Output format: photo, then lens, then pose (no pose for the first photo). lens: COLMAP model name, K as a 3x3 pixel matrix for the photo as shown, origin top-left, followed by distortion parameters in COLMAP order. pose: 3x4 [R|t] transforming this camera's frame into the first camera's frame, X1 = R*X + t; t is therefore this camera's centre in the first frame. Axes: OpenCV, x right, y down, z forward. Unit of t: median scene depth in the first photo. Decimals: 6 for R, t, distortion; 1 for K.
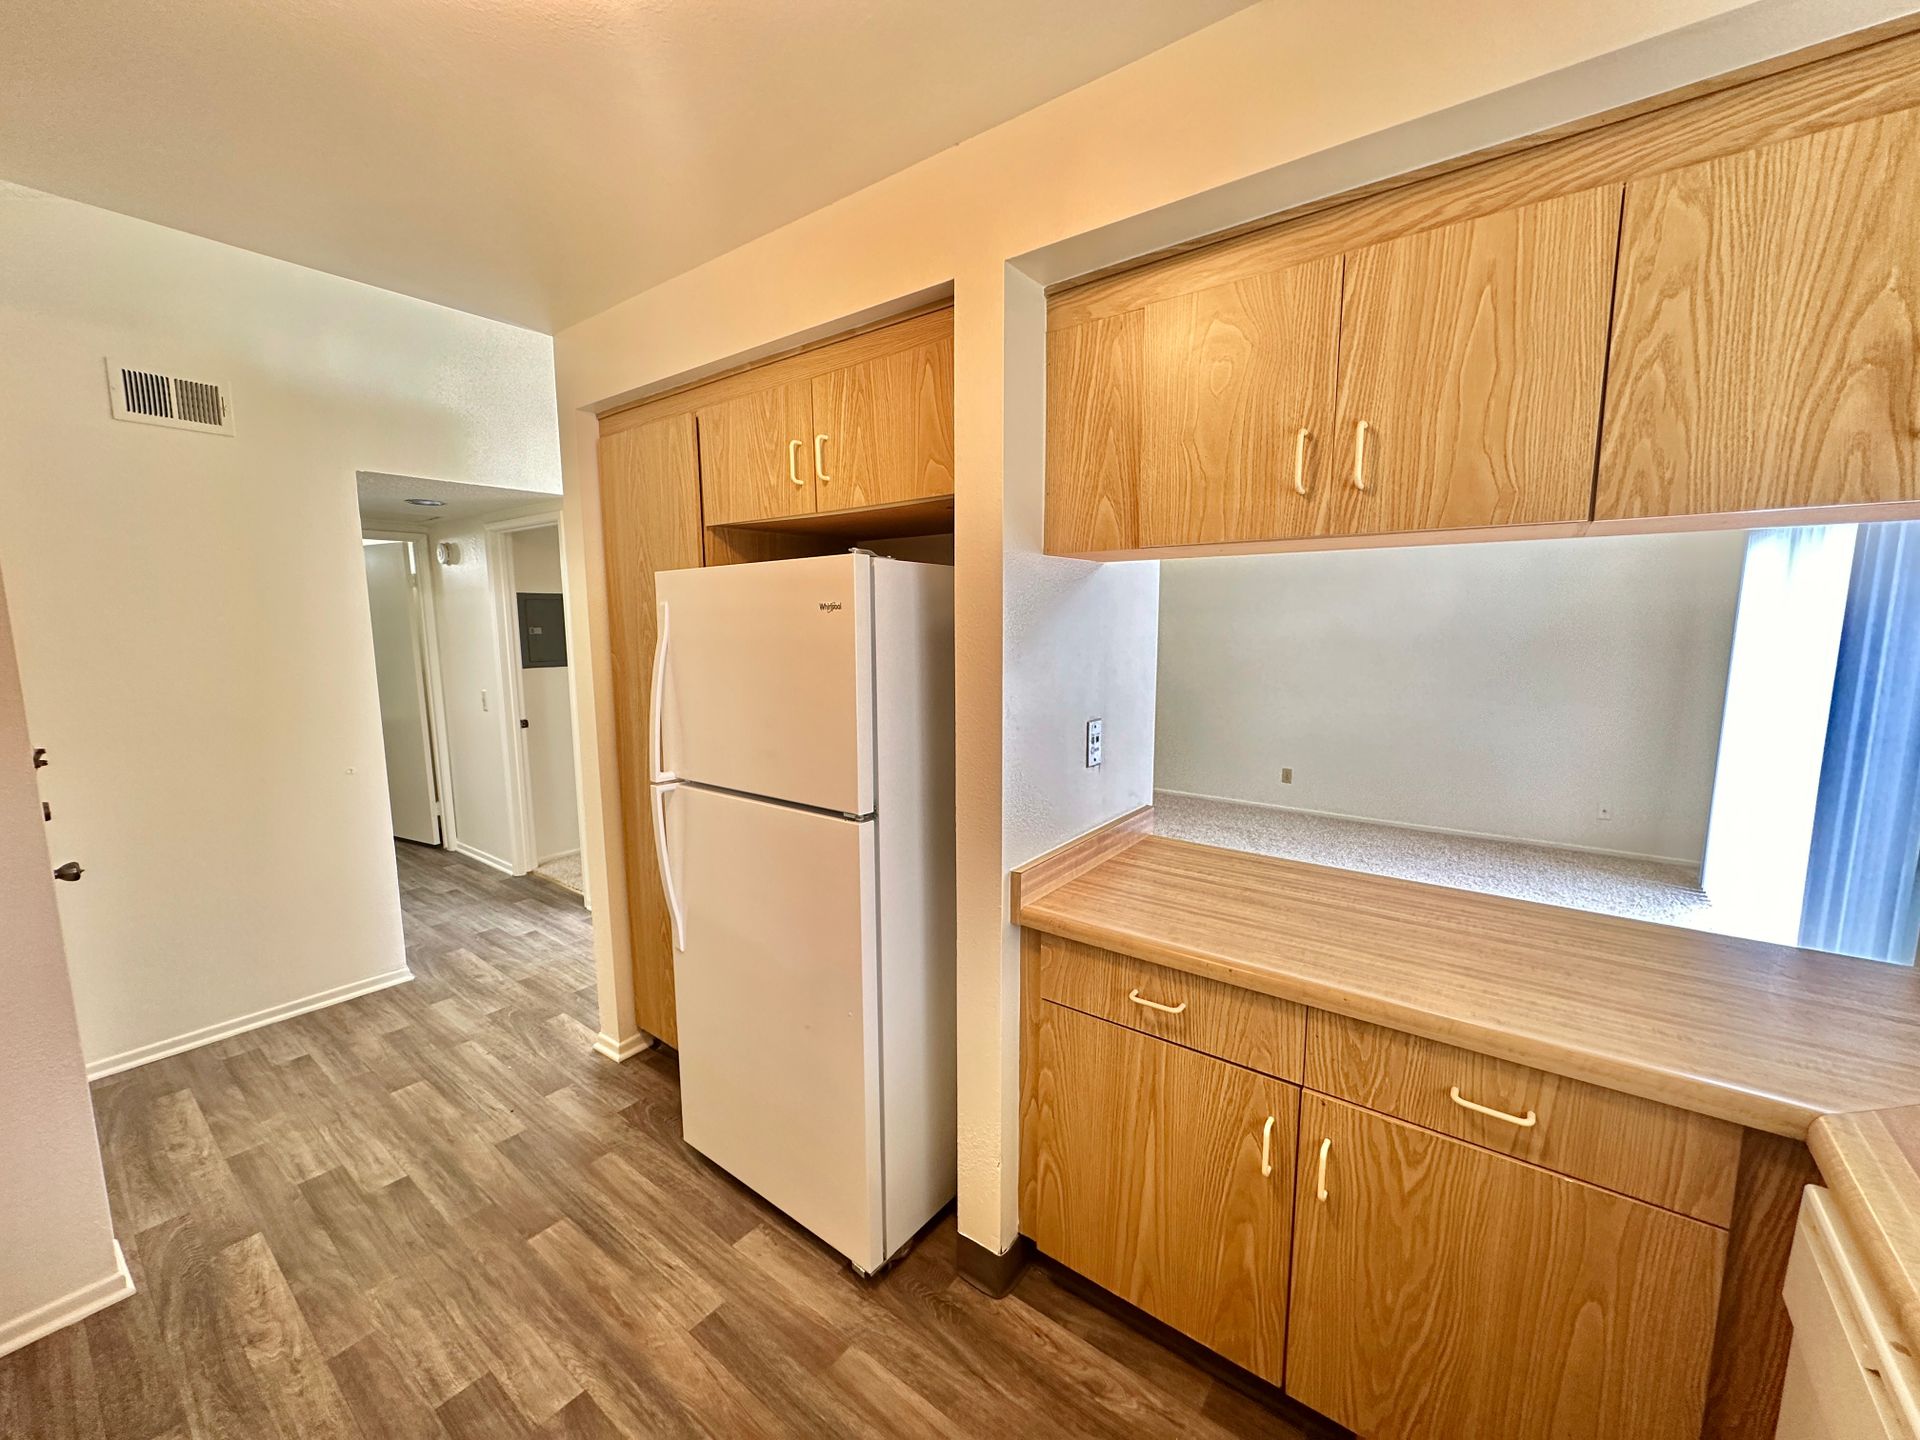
lens RADIAL K [[767.8, 0, 960.0], [0, 767.8, 720.0], [0, 0, 1]] dist [0.002500, 0.000357]
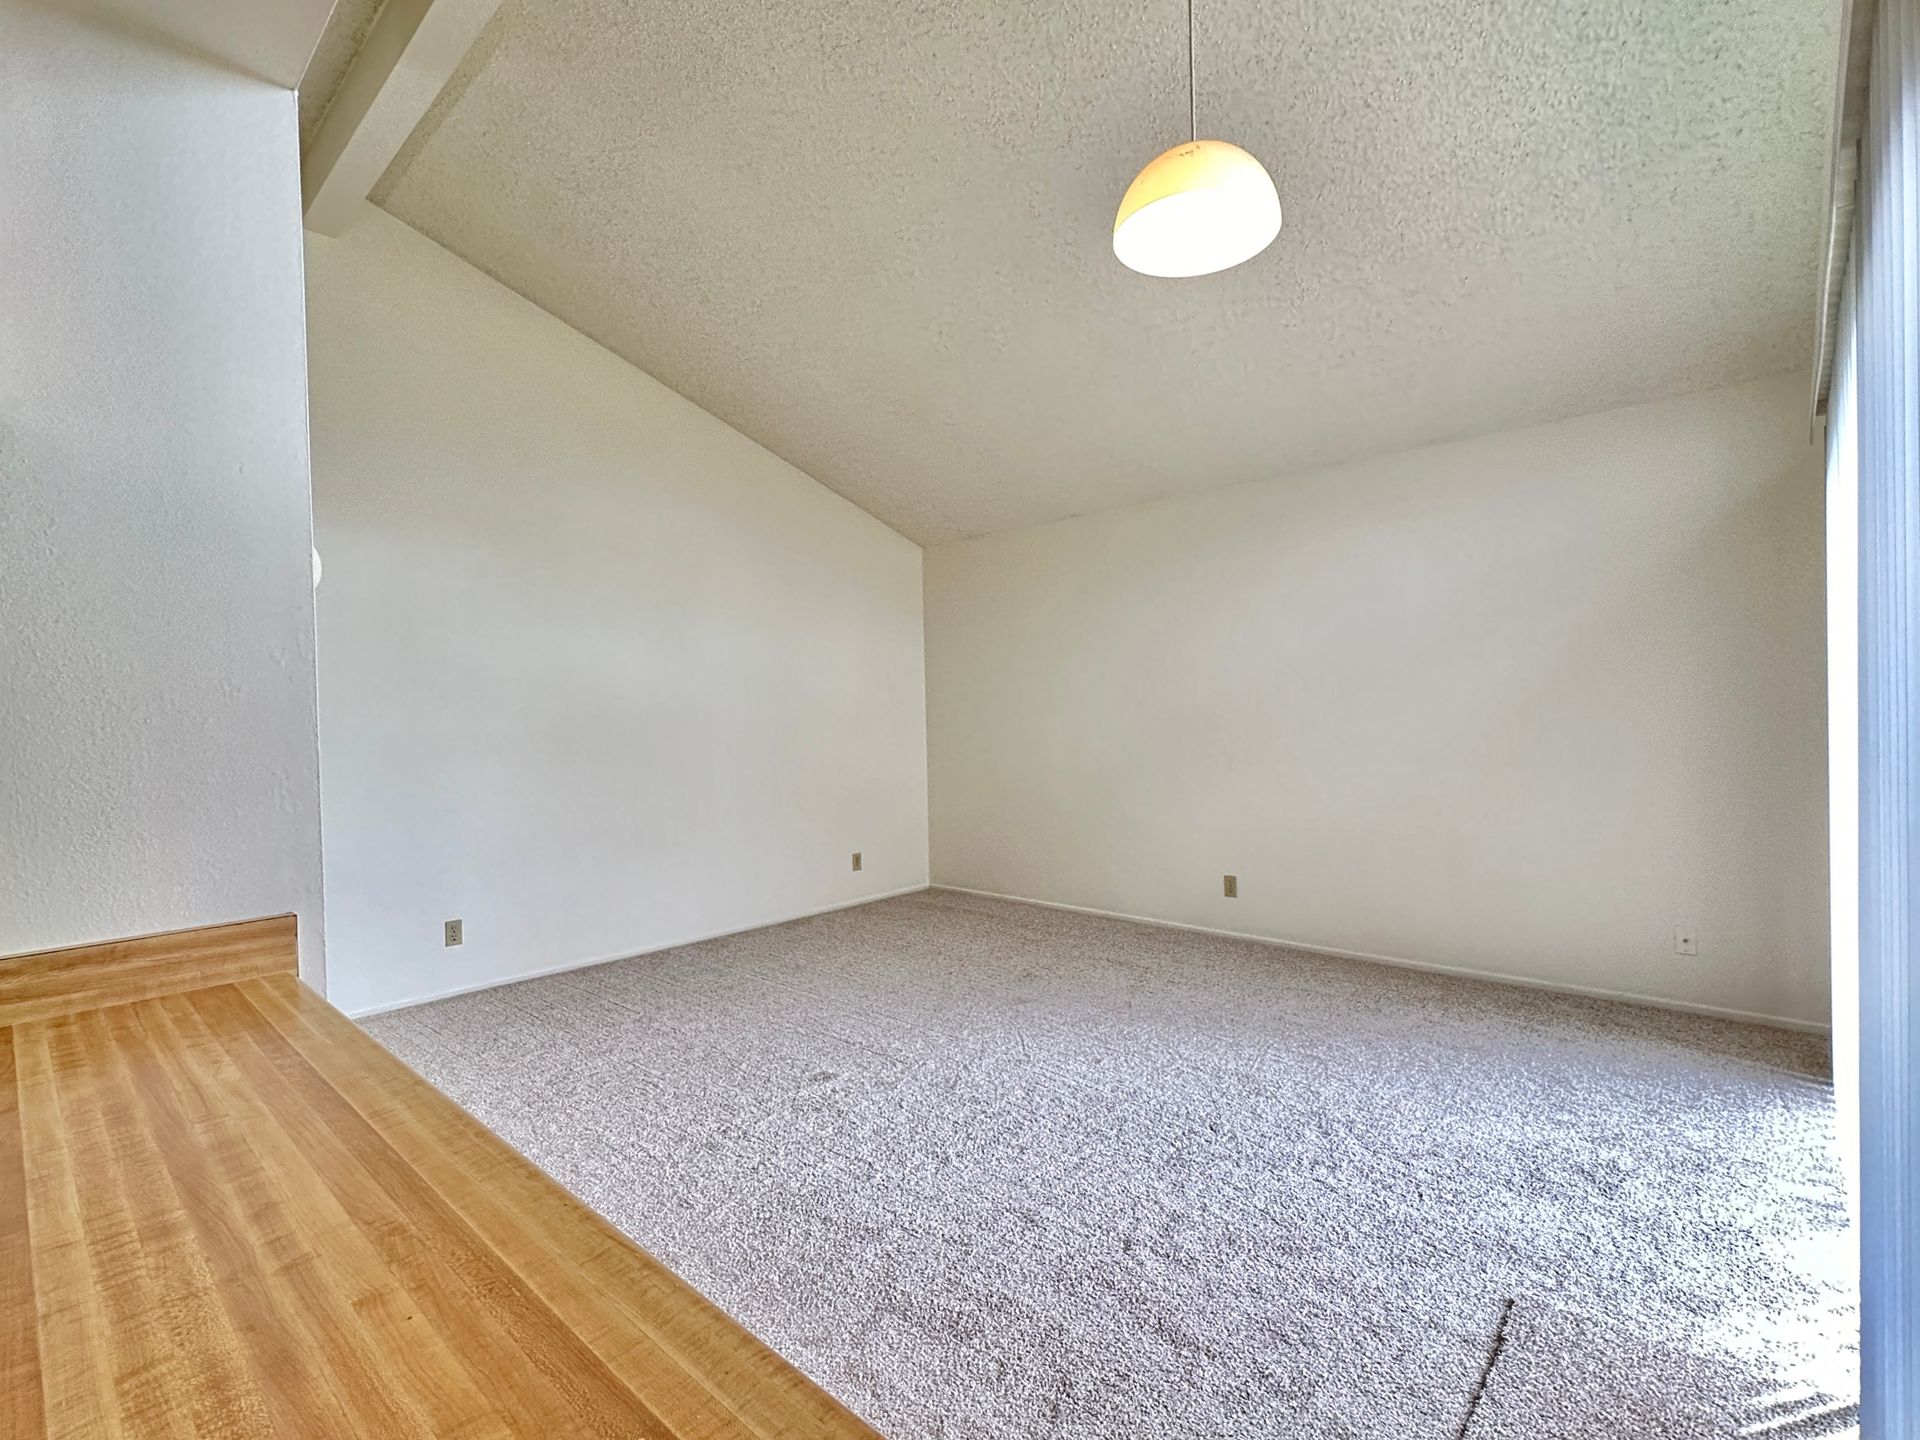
lens RADIAL K [[905.5, 0, 960.0], [0, 905.5, 720.0], [0, 0, 1]] dist [0.000511, -0.000249]
pose [[0.995222, -0.016947, -0.096154, 0.858040], [0.005099, 0.992497, -0.122160, 0.072397], [0.097502, 0.121086, 0.987842, 0.521917]]
